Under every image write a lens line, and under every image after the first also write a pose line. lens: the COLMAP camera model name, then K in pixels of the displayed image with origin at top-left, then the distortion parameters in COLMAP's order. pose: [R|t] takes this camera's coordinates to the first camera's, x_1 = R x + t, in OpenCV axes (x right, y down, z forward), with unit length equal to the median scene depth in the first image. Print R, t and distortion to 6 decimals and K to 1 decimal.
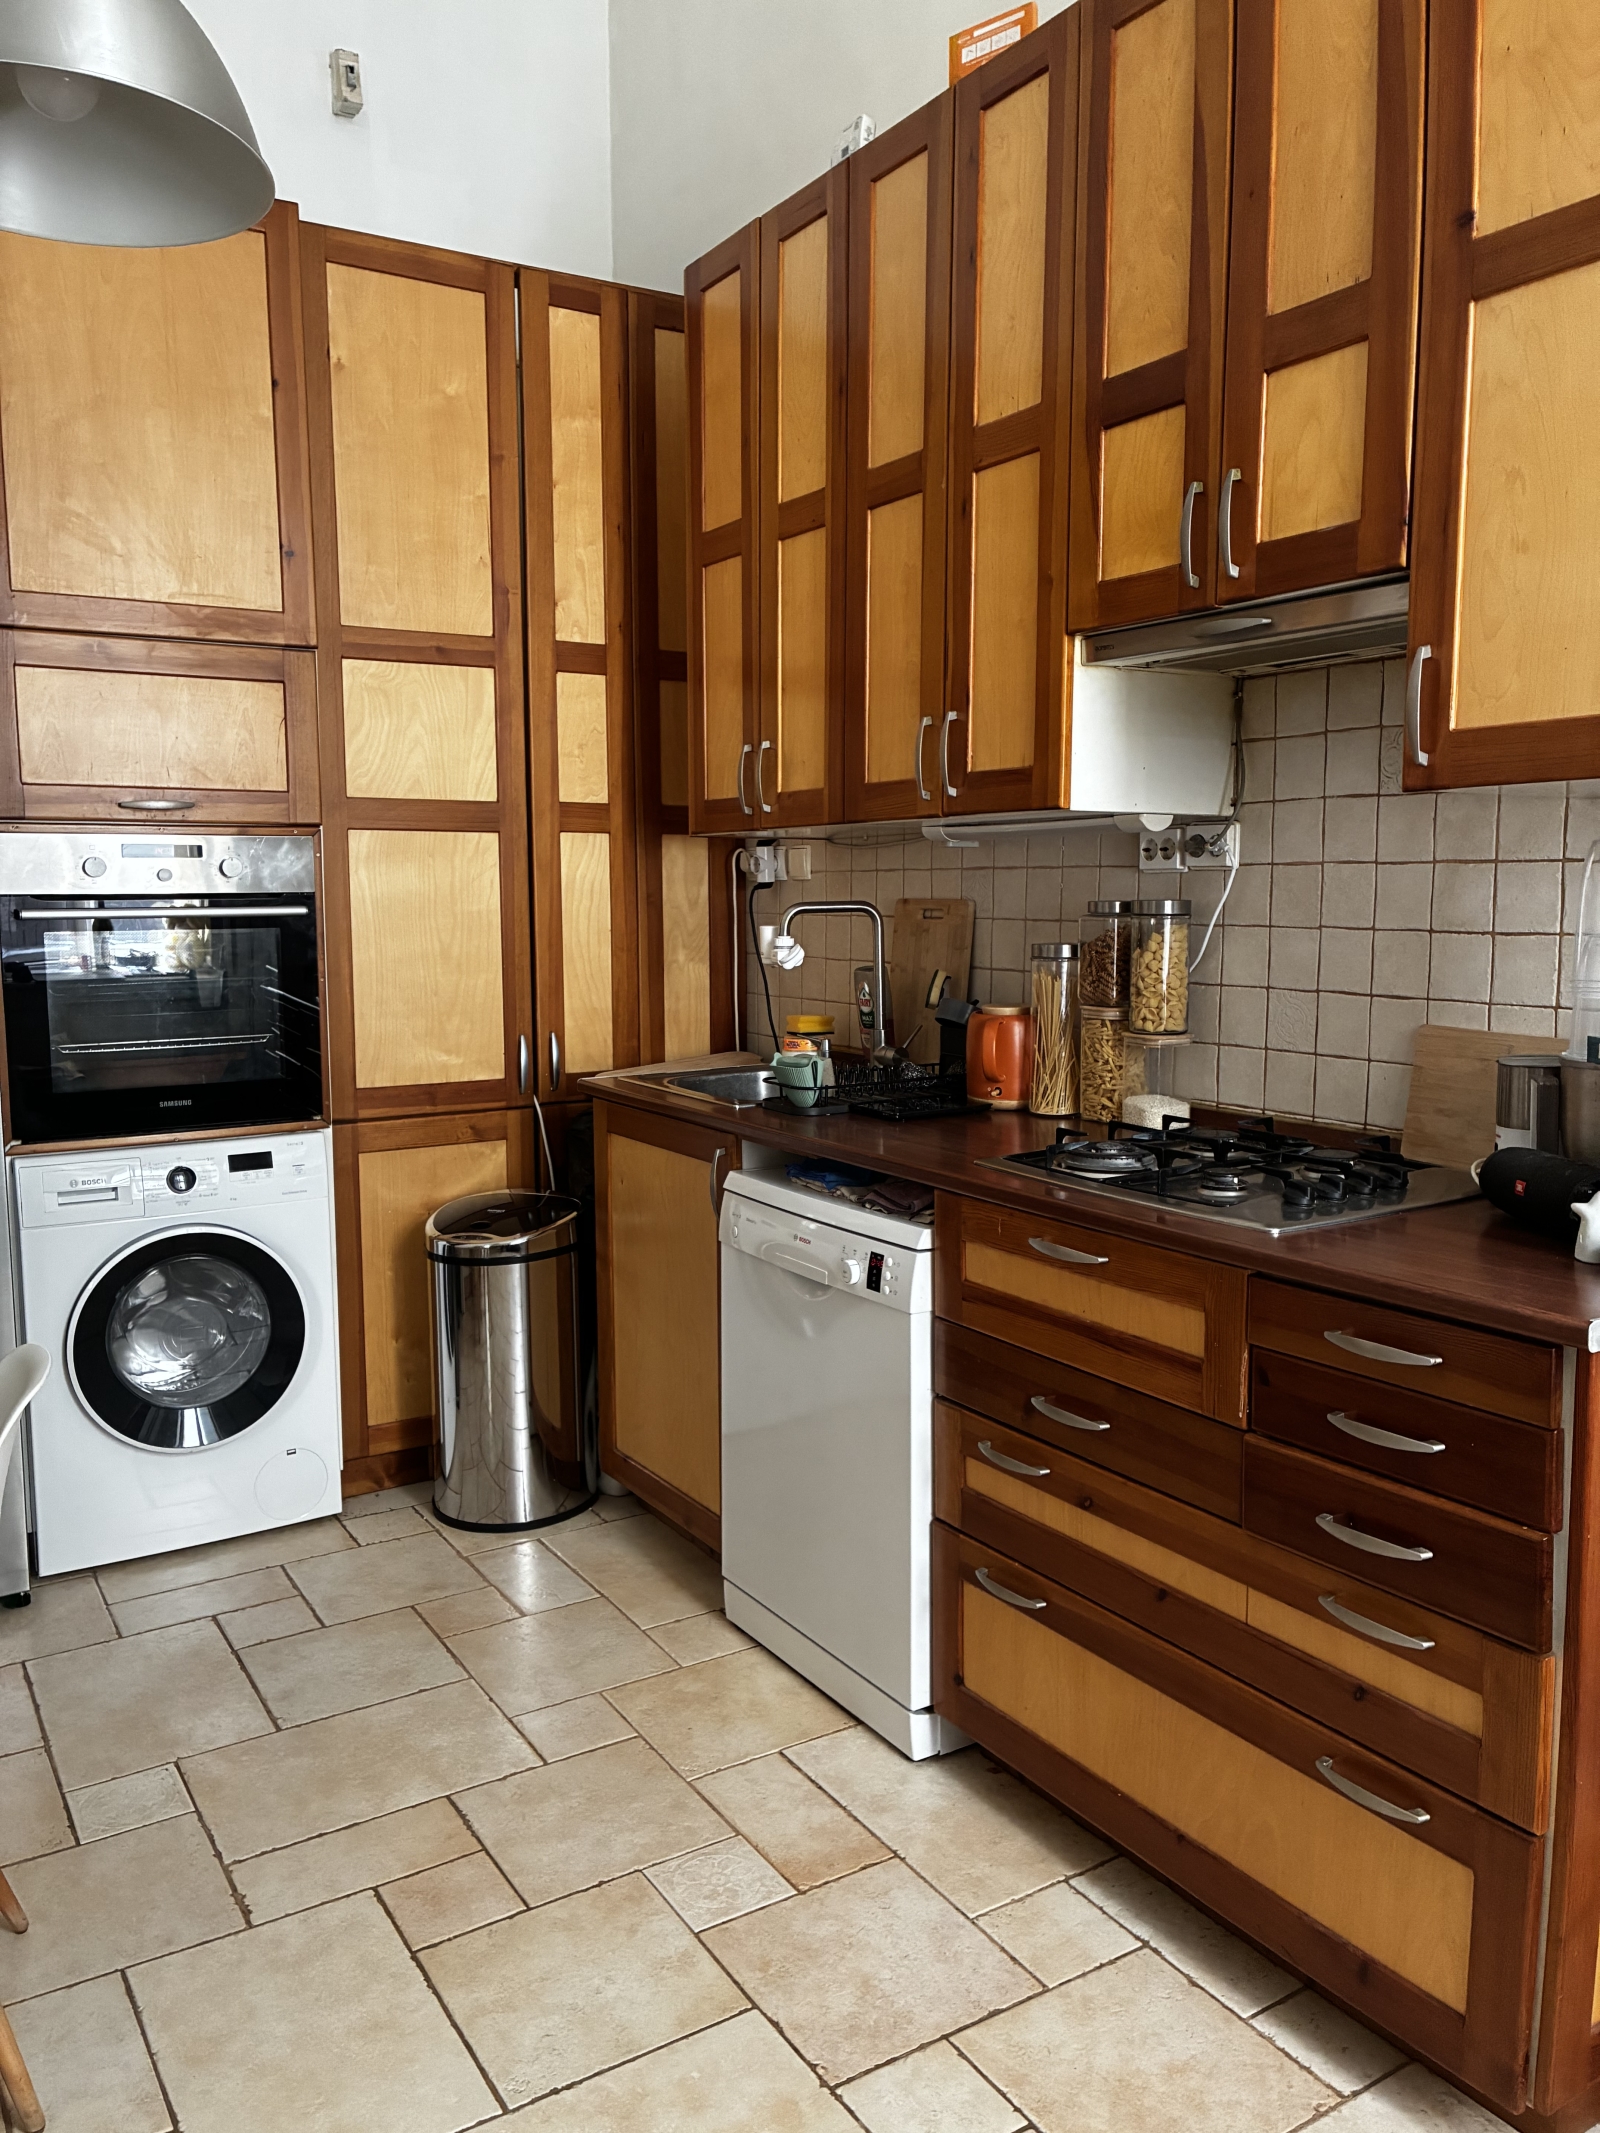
lens RADIAL K [[1629.1, 0, 798.6], [0, 1629.1, 1057.2], [0, 0, 1]] dist [0.056011, -0.037898]
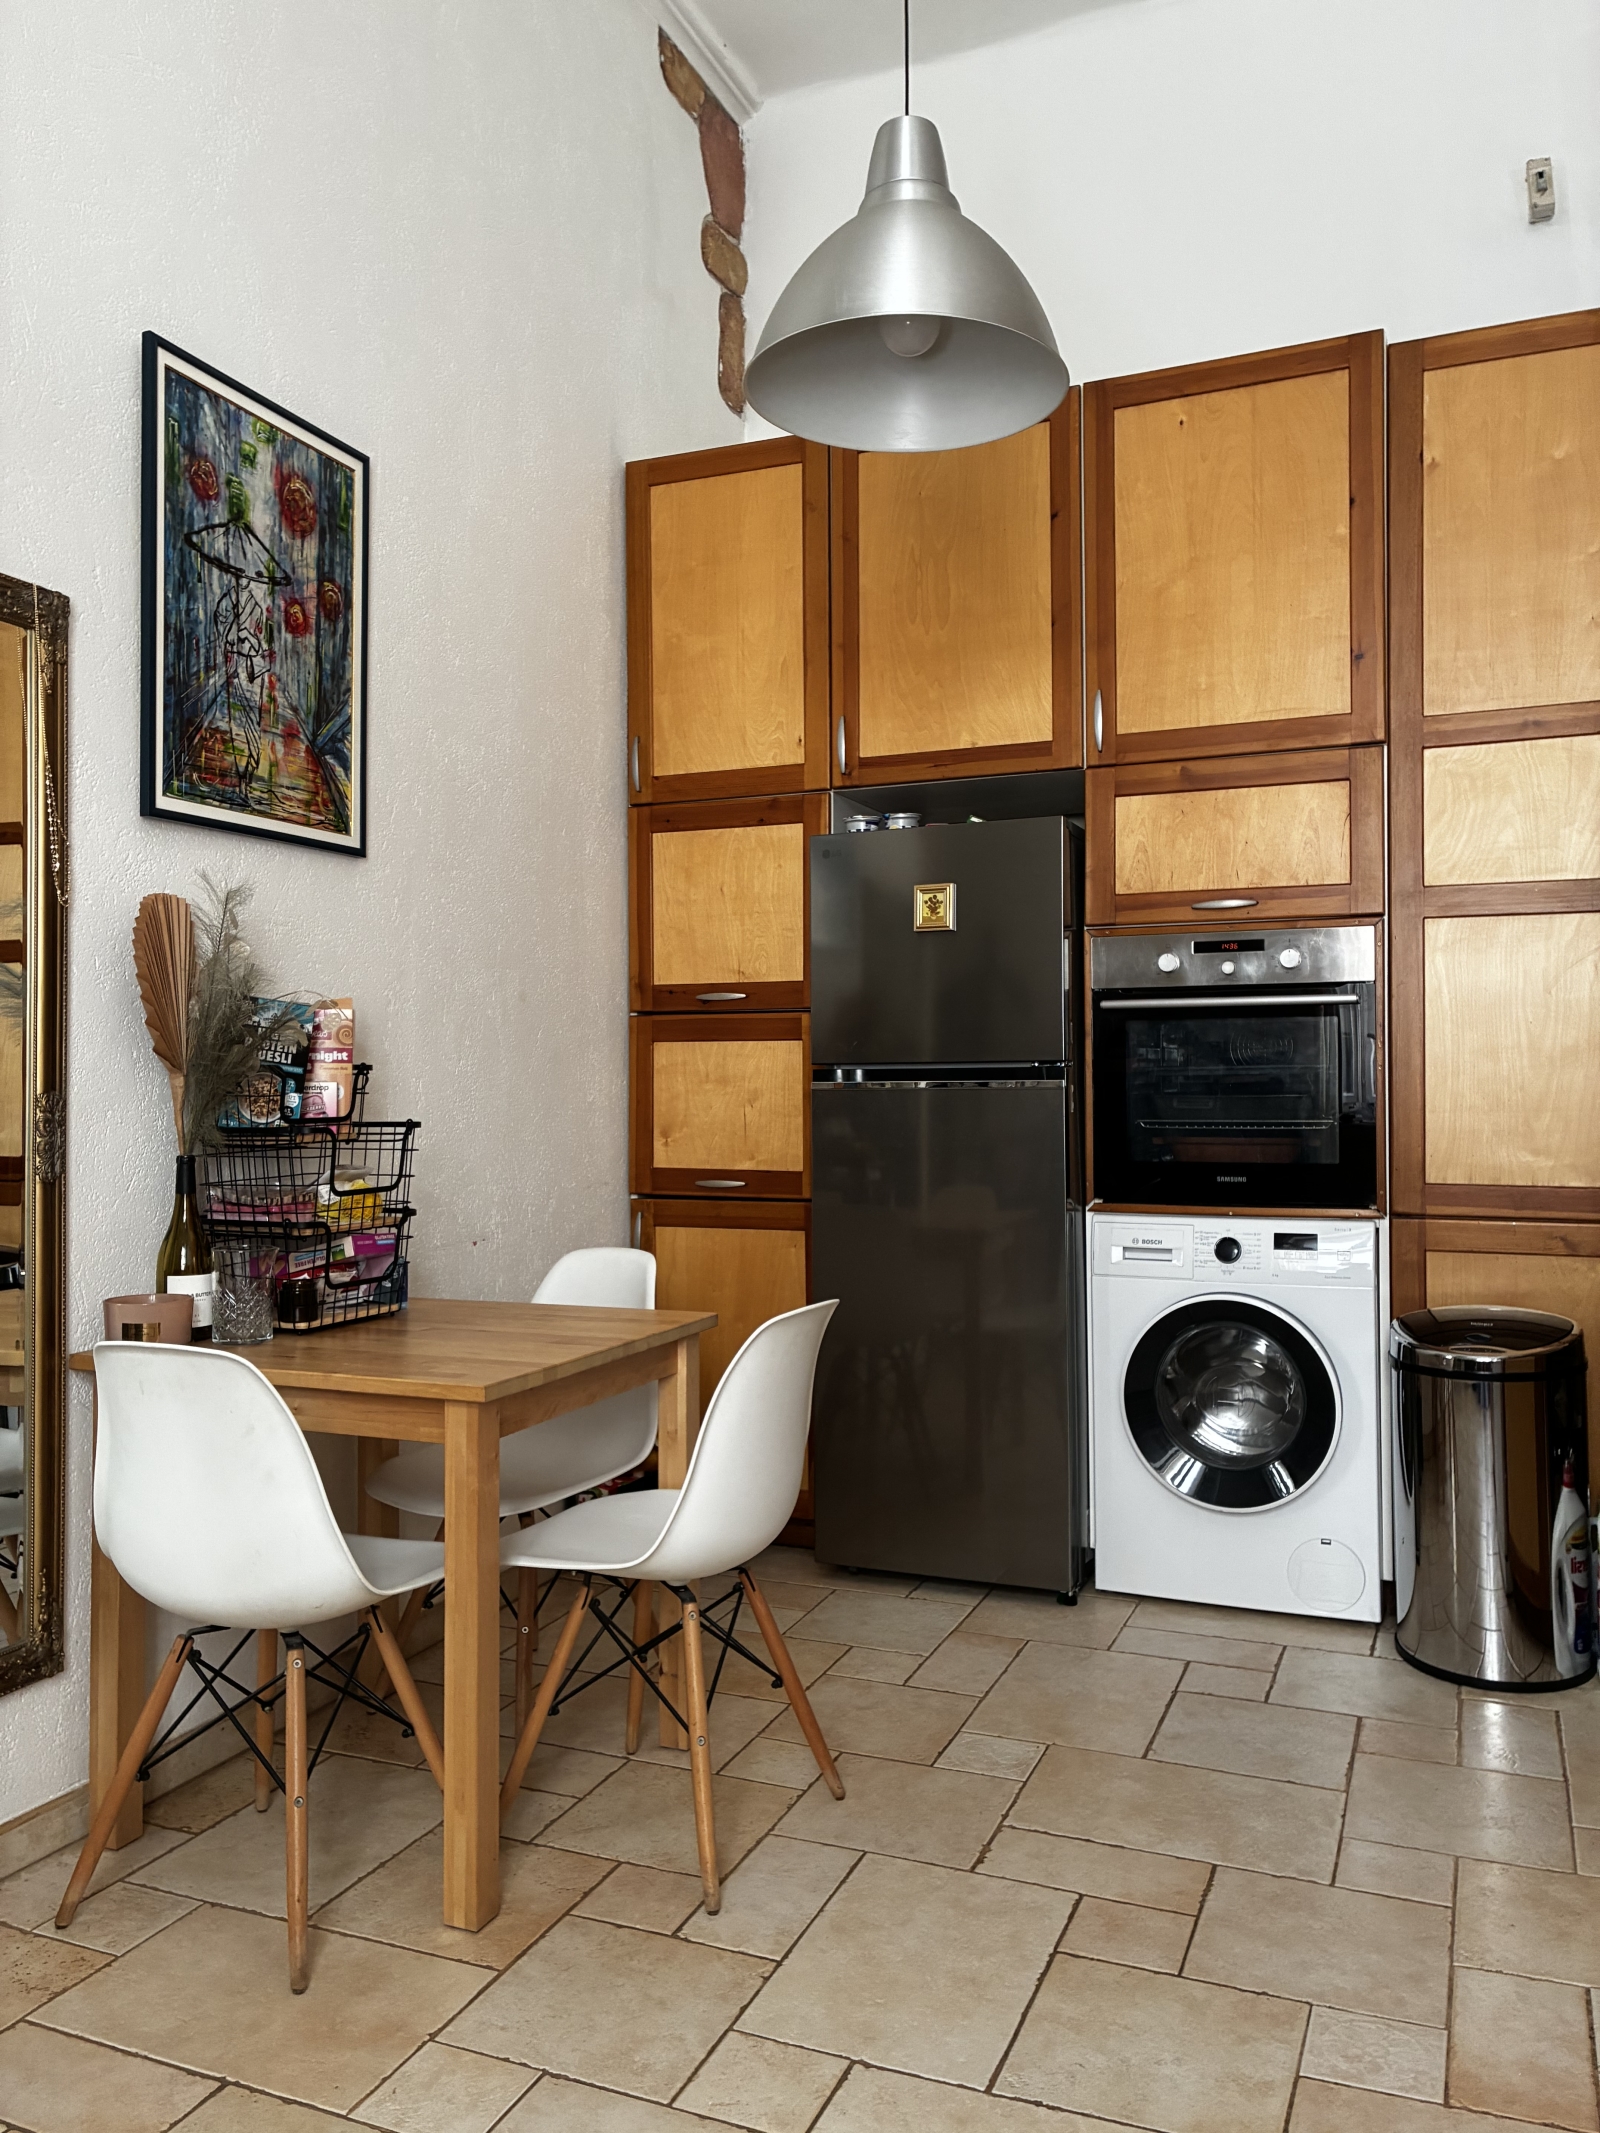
lens RADIAL K [[1629.1, 0, 804.8], [0, 1629.1, 1064.3], [0, 0, 1]] dist [0.056011, -0.037898]
pose [[0.593283, -0.008549, -0.804948, 0.311312], [-0.084203, 0.993799, -0.072616, 0.053701], [0.800578, 0.110860, 0.588884, 0.136300]]
